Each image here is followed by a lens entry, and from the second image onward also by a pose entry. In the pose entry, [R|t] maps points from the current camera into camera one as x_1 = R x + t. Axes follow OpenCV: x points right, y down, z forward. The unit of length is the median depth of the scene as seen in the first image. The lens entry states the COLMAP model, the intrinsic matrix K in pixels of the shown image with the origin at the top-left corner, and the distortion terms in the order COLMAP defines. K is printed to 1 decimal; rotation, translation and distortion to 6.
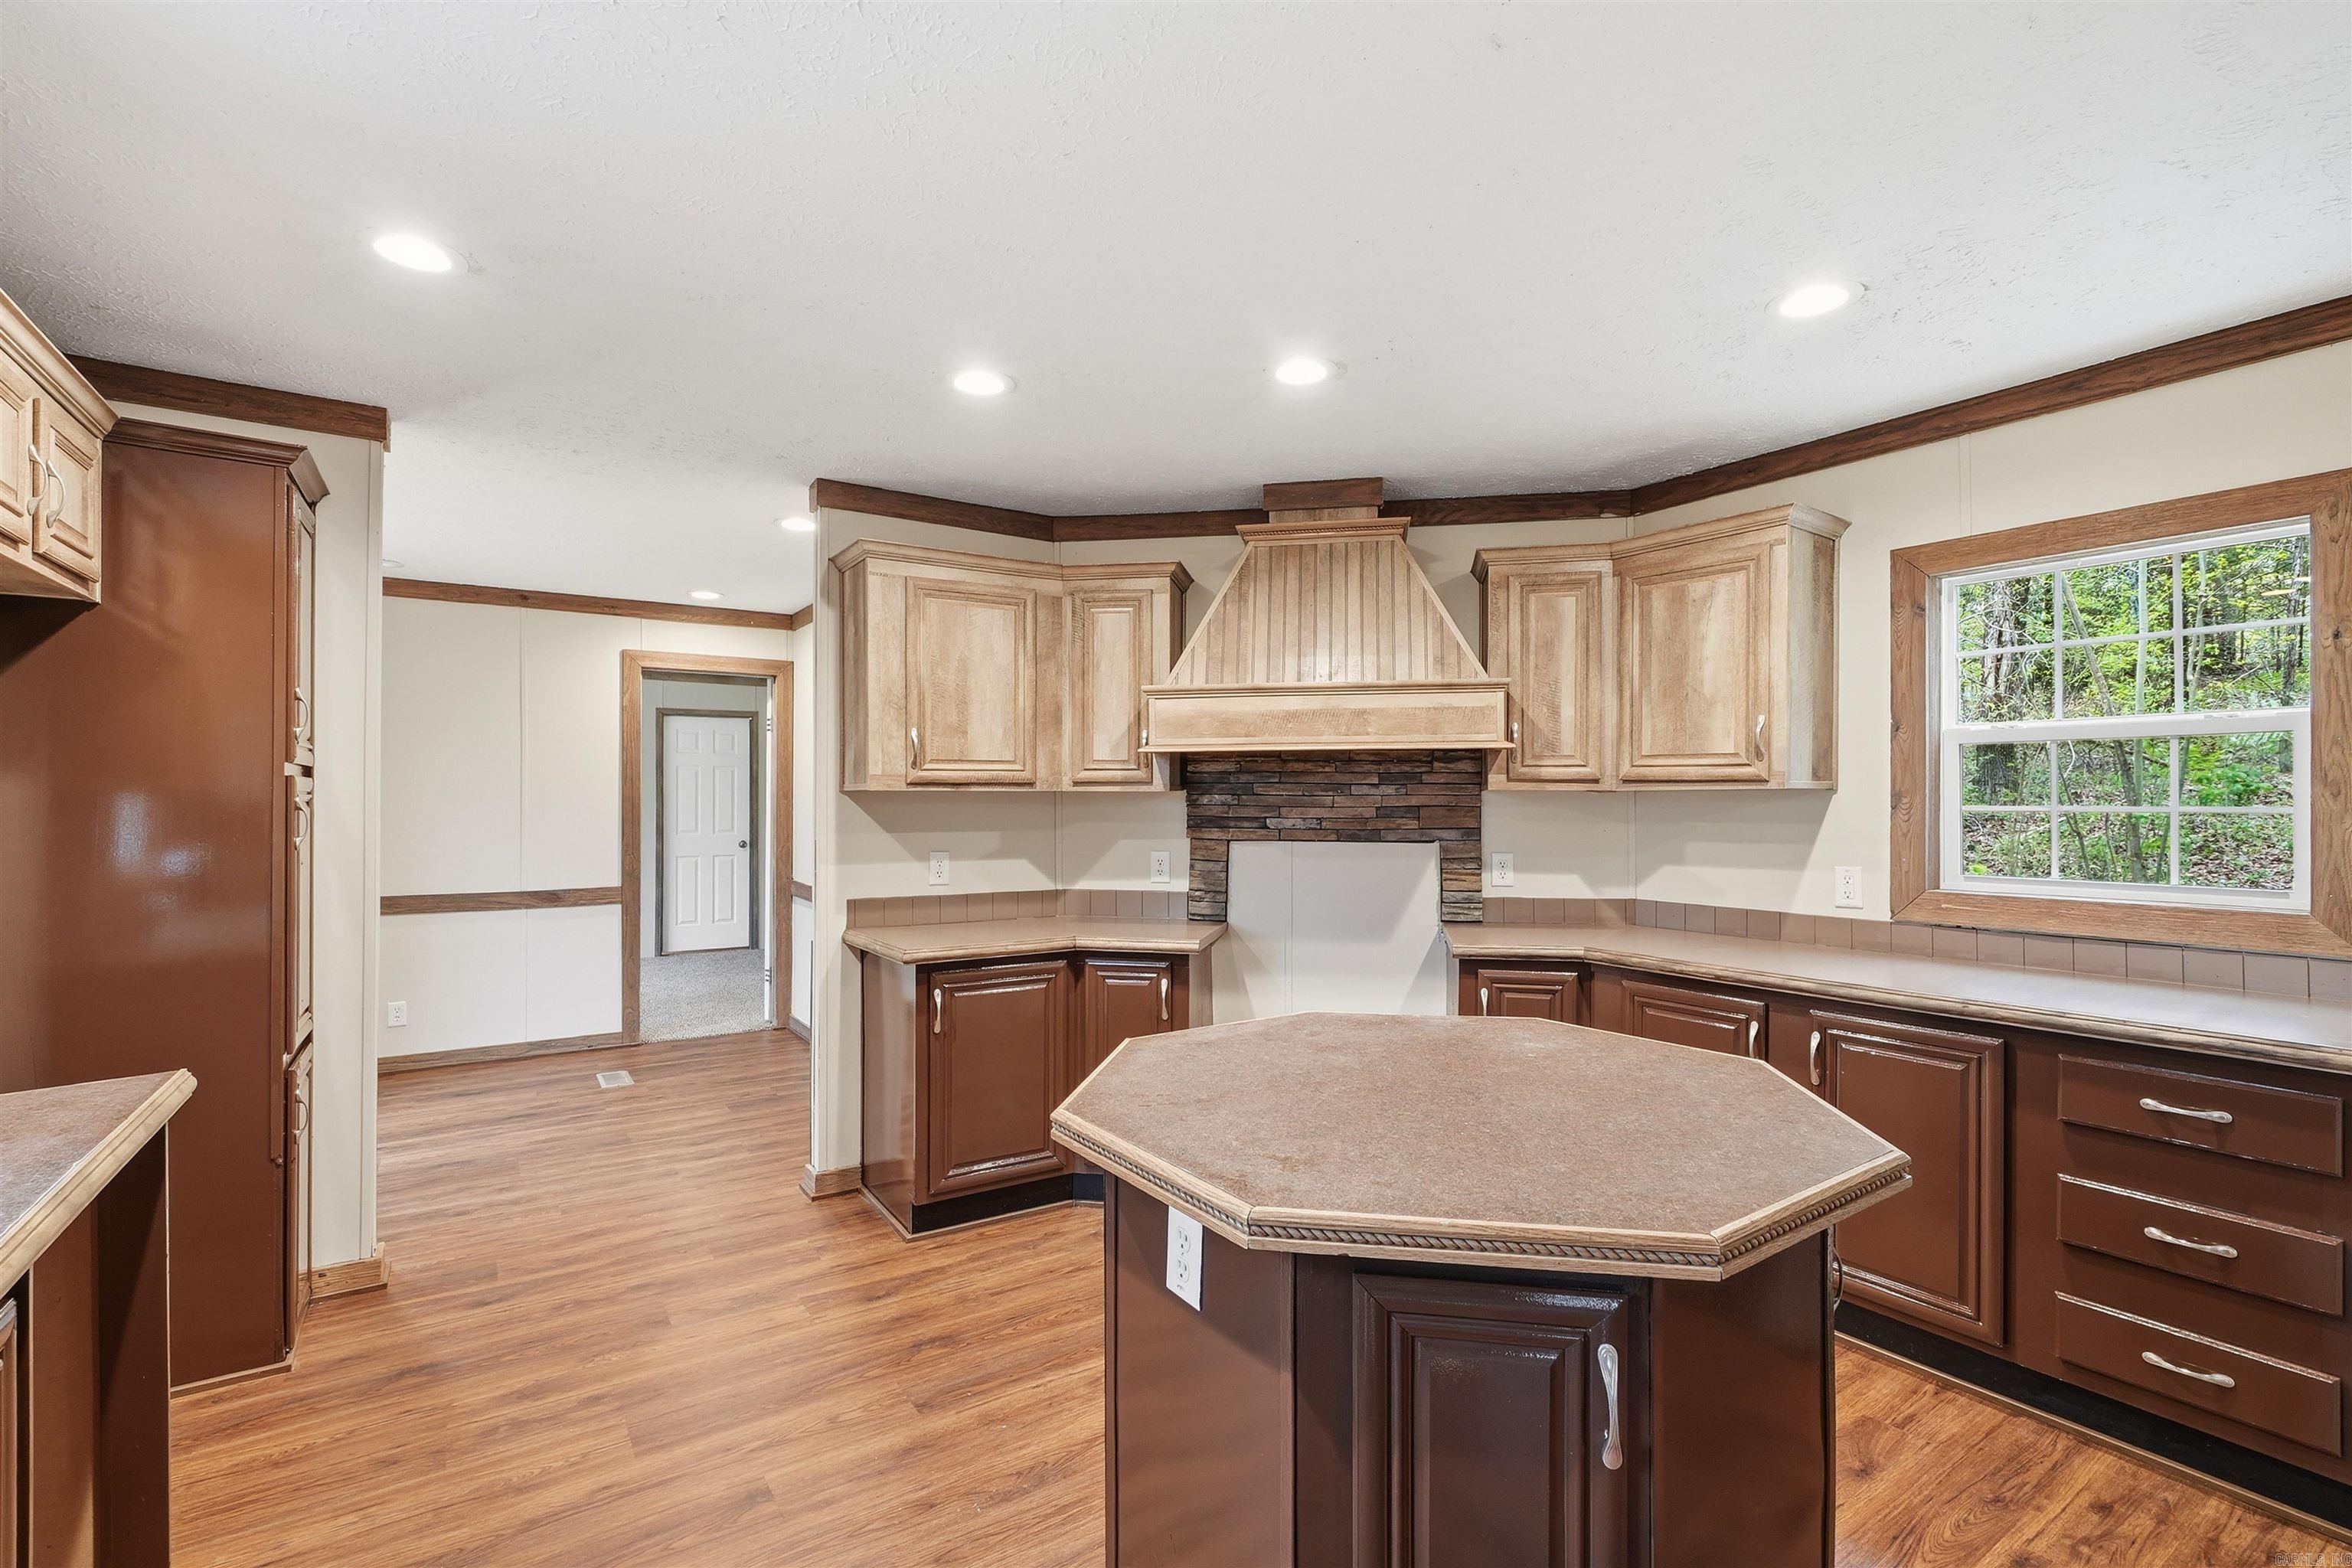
lens RADIAL K [[1046.8, 0, 1171.1], [0, 1046.8, 797.8], [0, 0, 1]] dist [-0.004453, -0.000165]
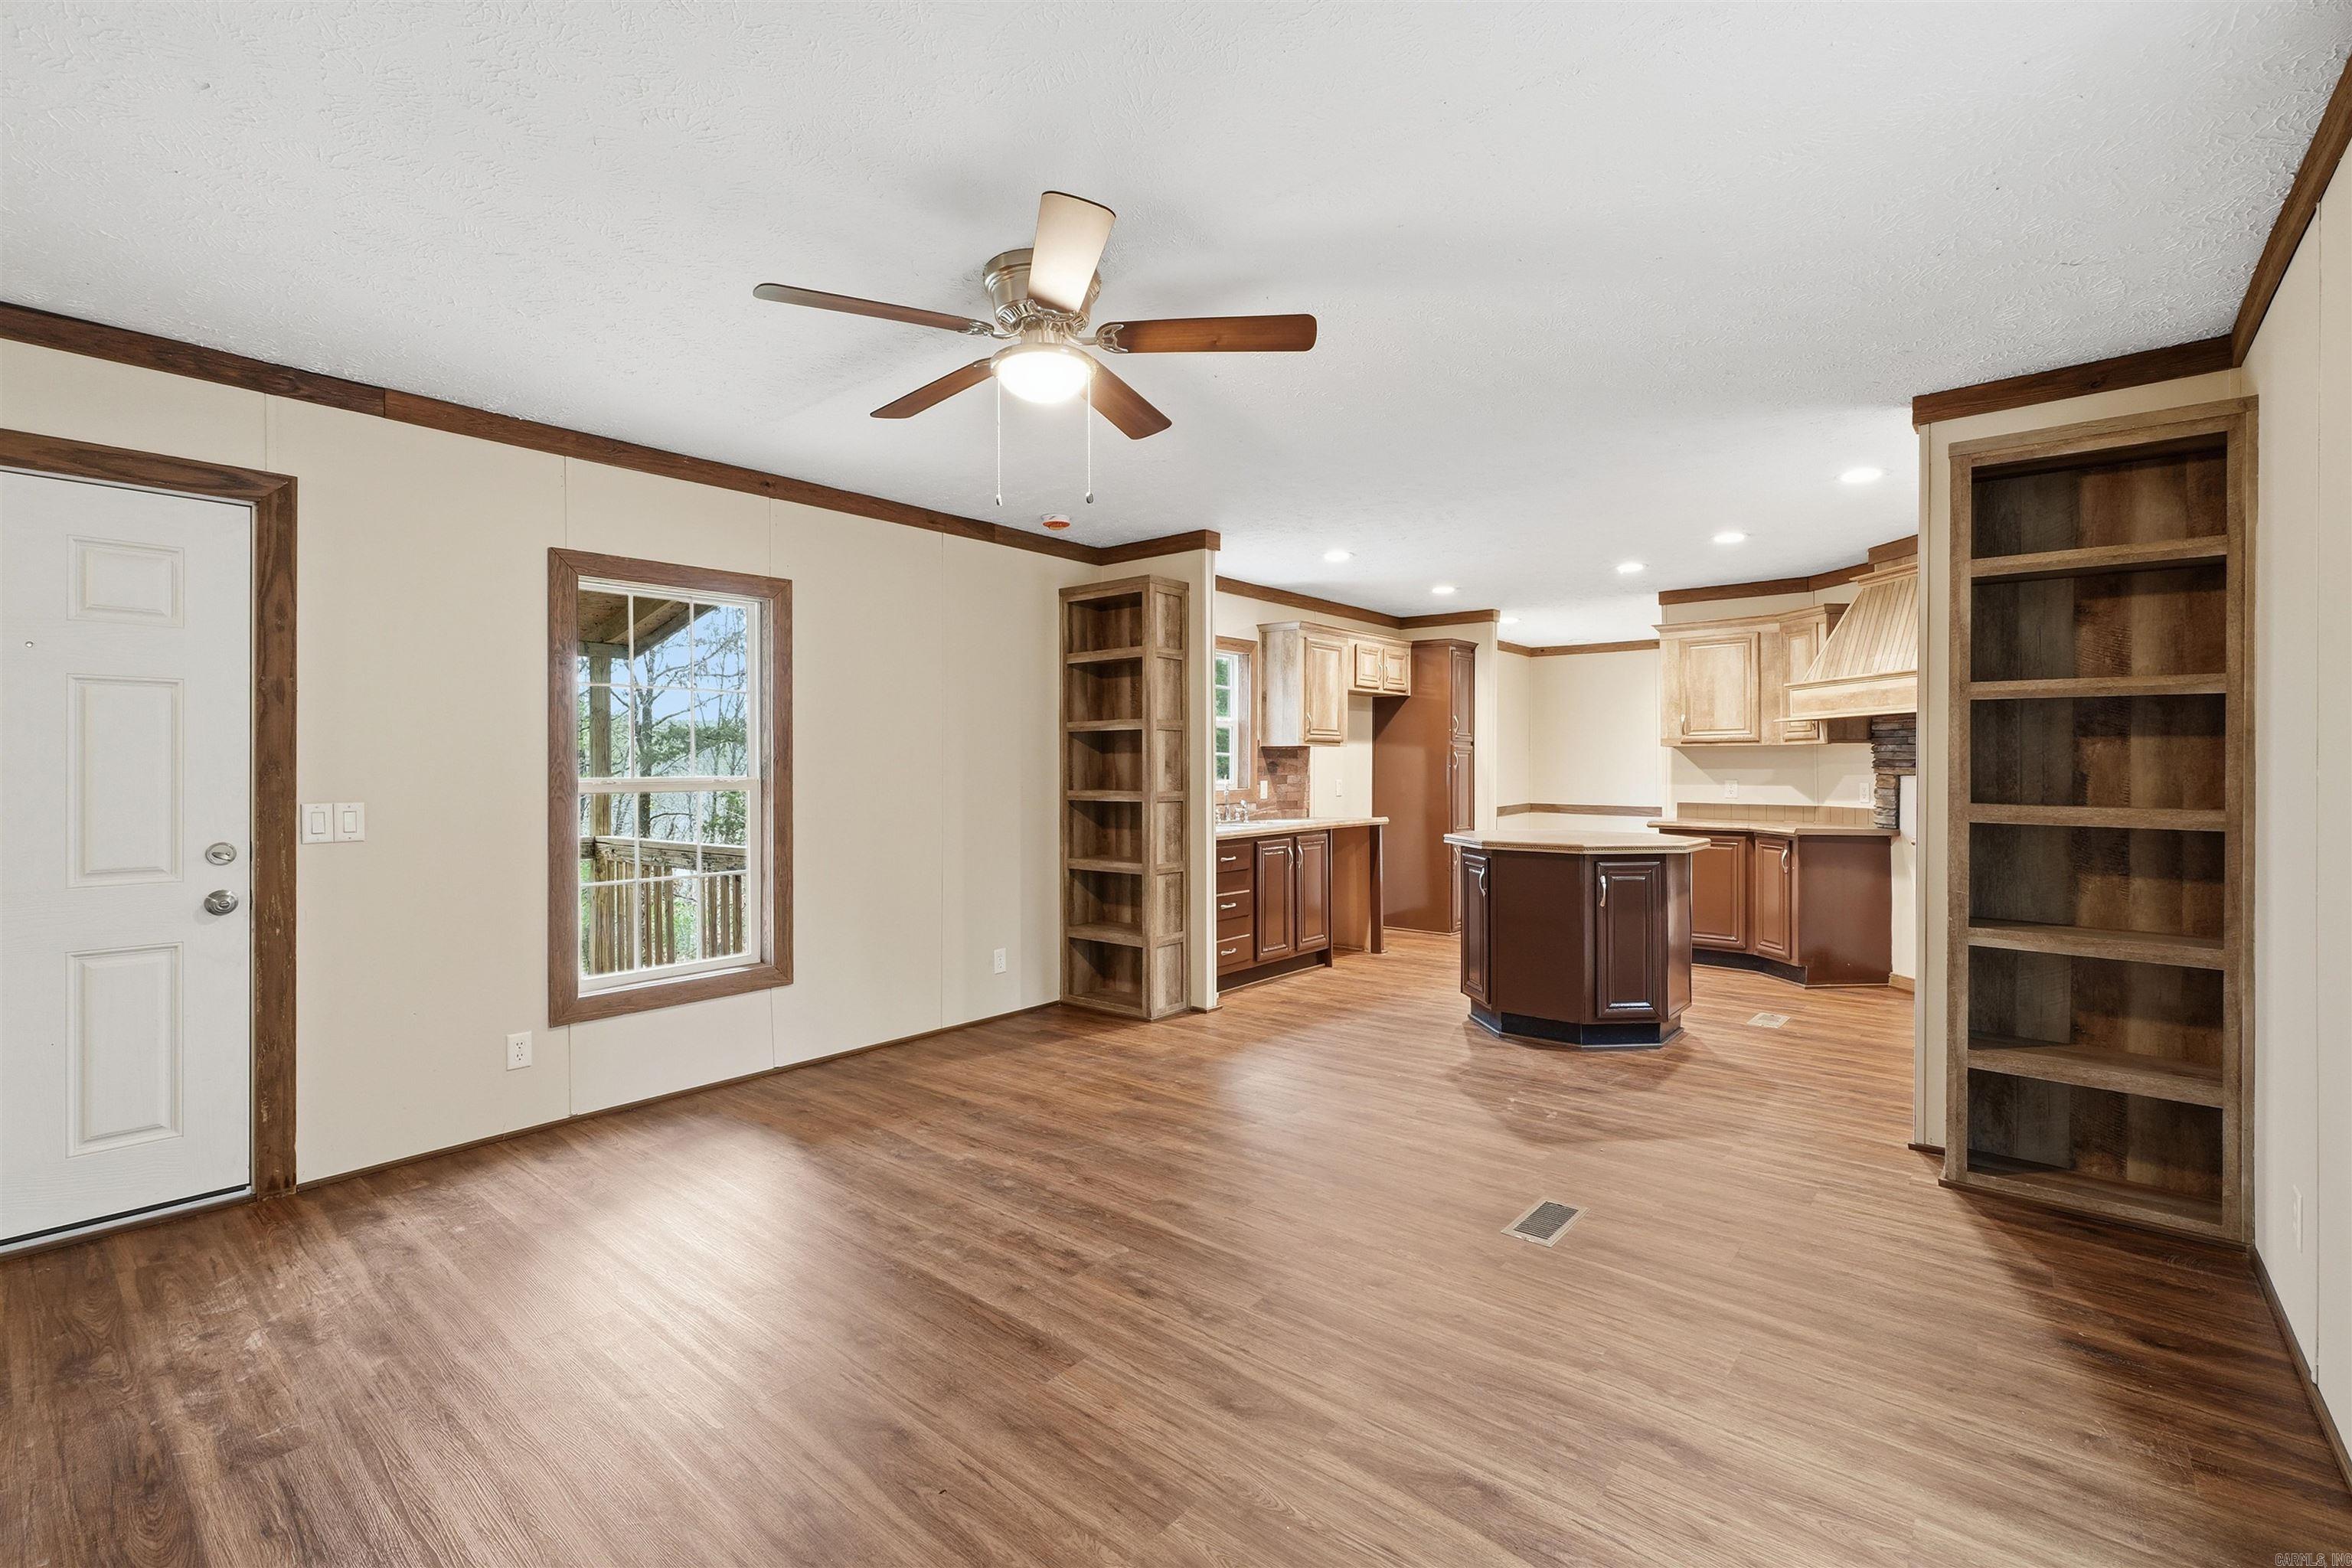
lens RADIAL K [[1031.5, 0, 1182.2], [0, 1031.5, 765.6], [0, 0, 1]] dist [-0.000250, 0.000495]
pose [[0.284531, -0.002647, -0.958663, 1.303683], [0.002341, 0.999995, -0.002067, 0.030439], [0.958664, -0.001657, 0.284536, -0.444122]]
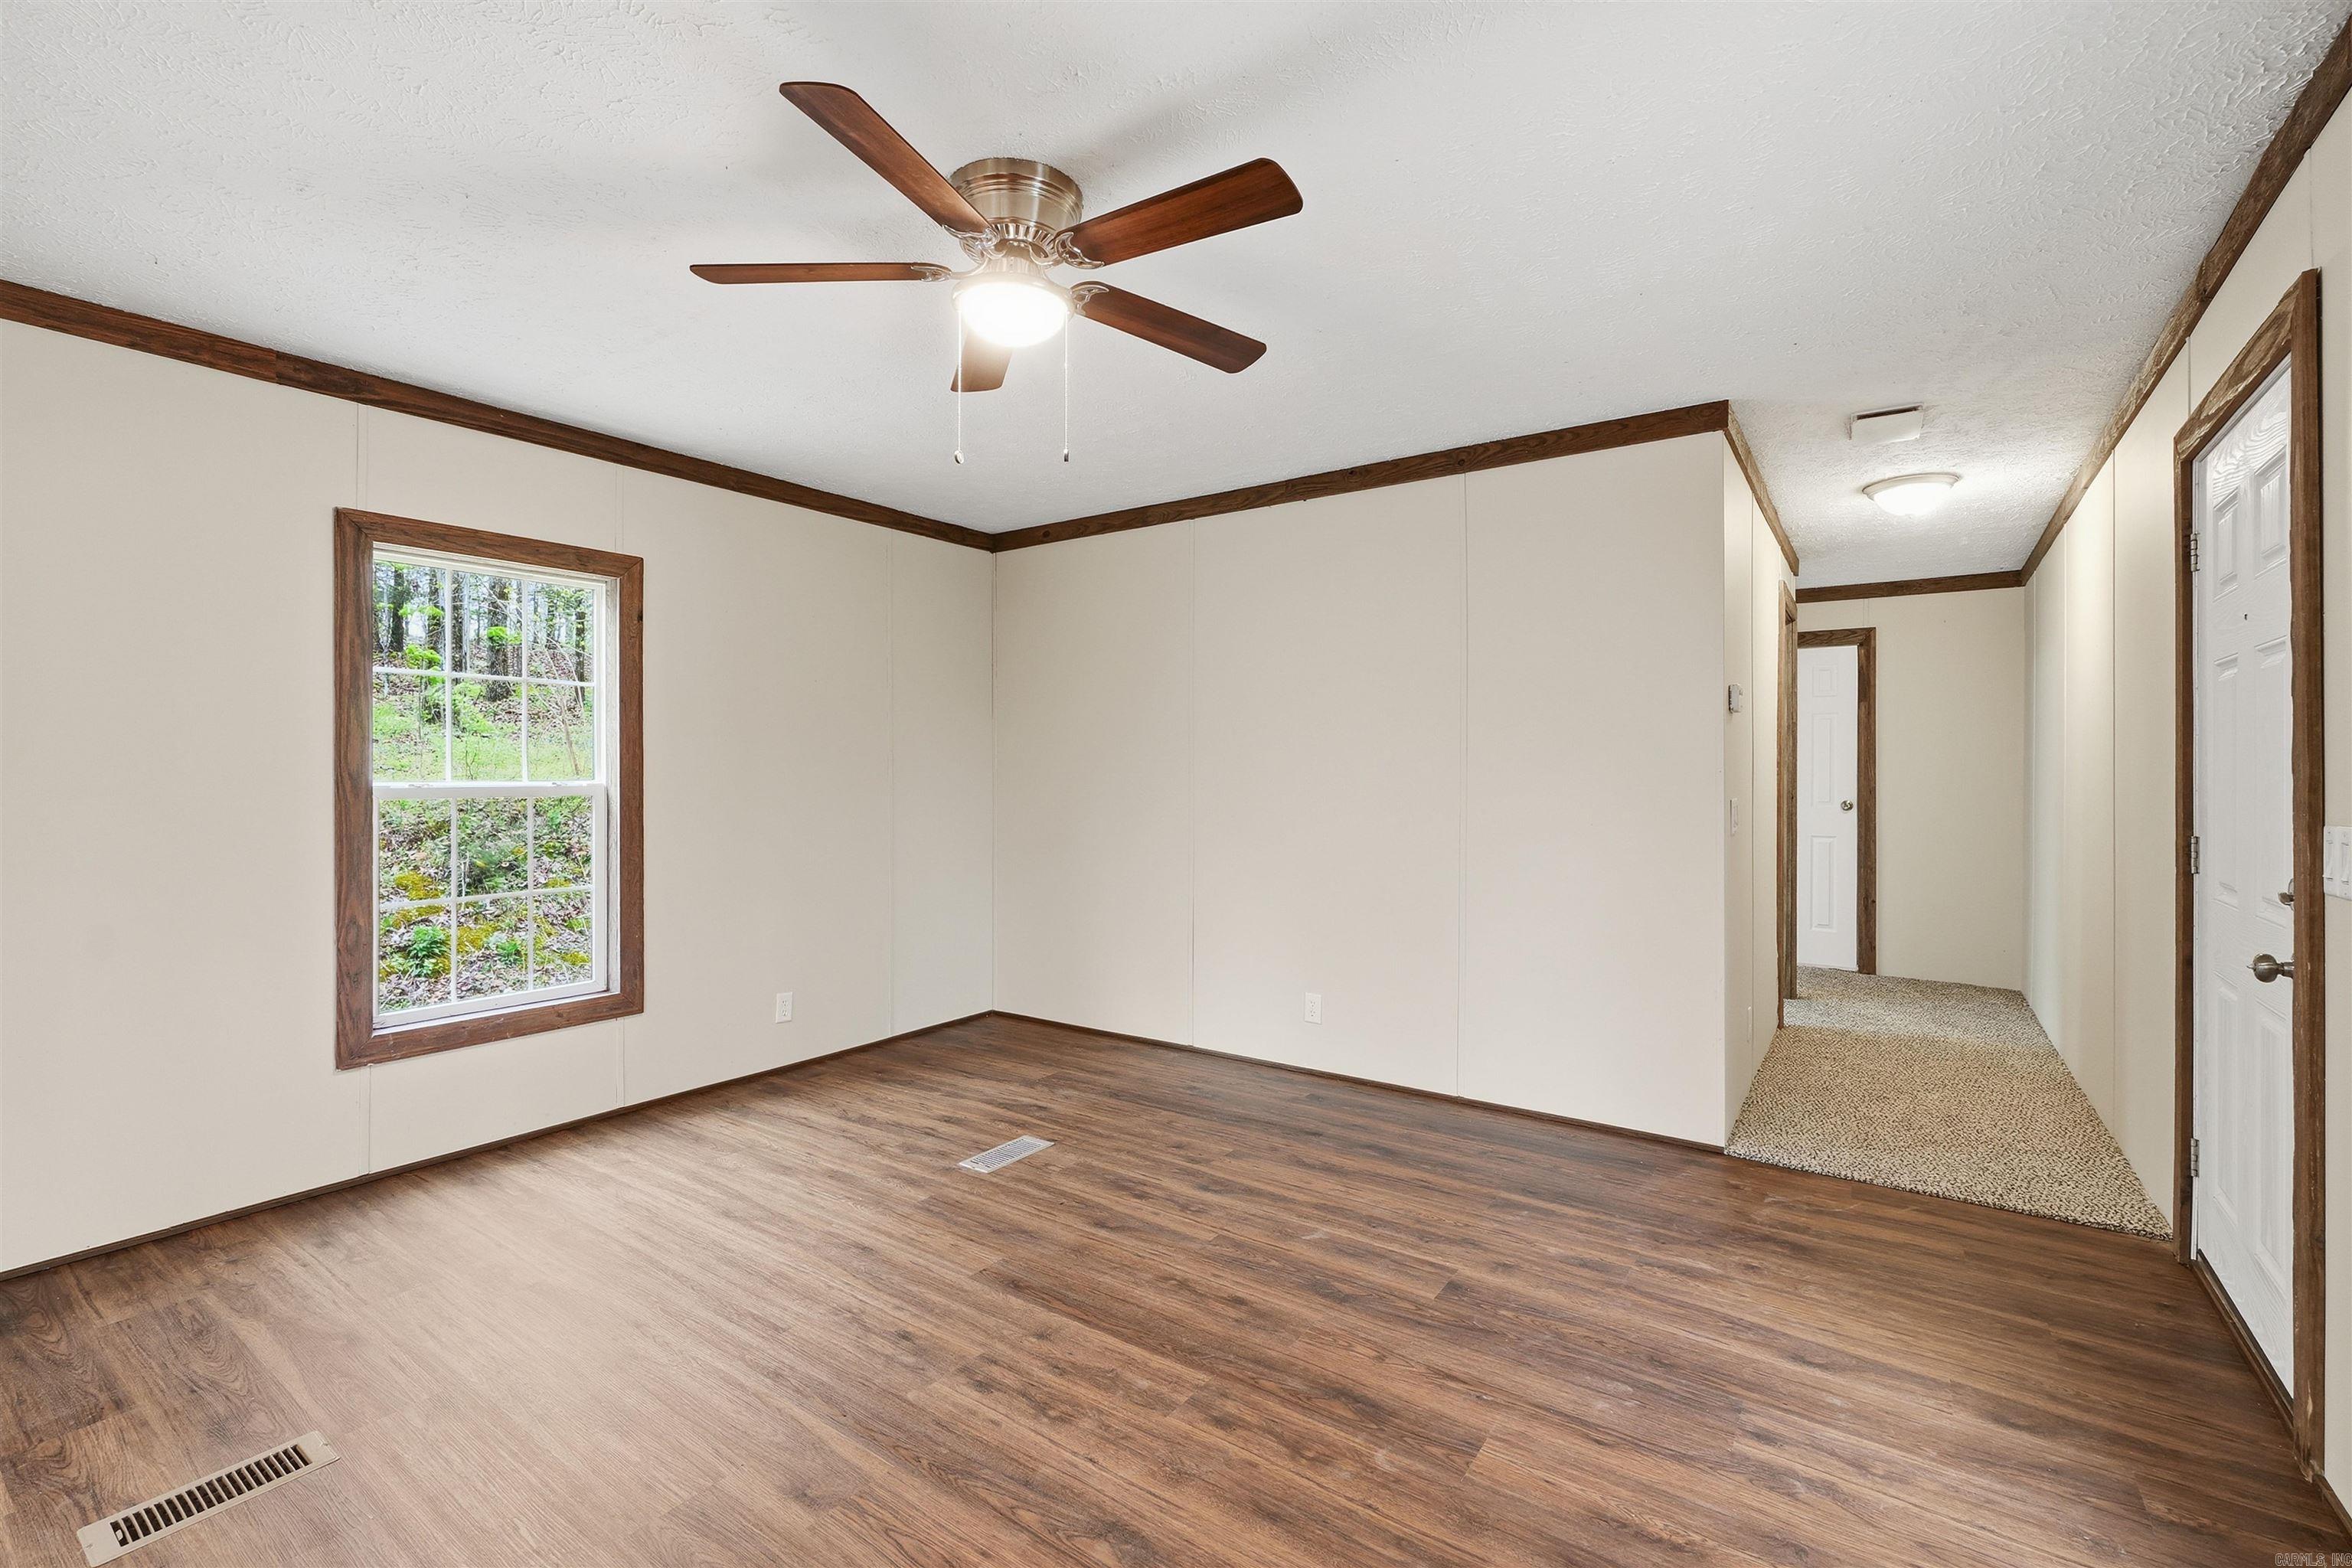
lens RADIAL K [[1030.0, 0, 1166.8], [0, 1030.0, 769.2], [0, 0, 1]] dist [-0.002386, 0.000562]
pose [[-0.348371, 0.005736, 0.937339, 0.004401], [0.000873, 0.999983, -0.005794, 0.034542], [-0.937356, -0.001200, -0.348370, -0.207908]]
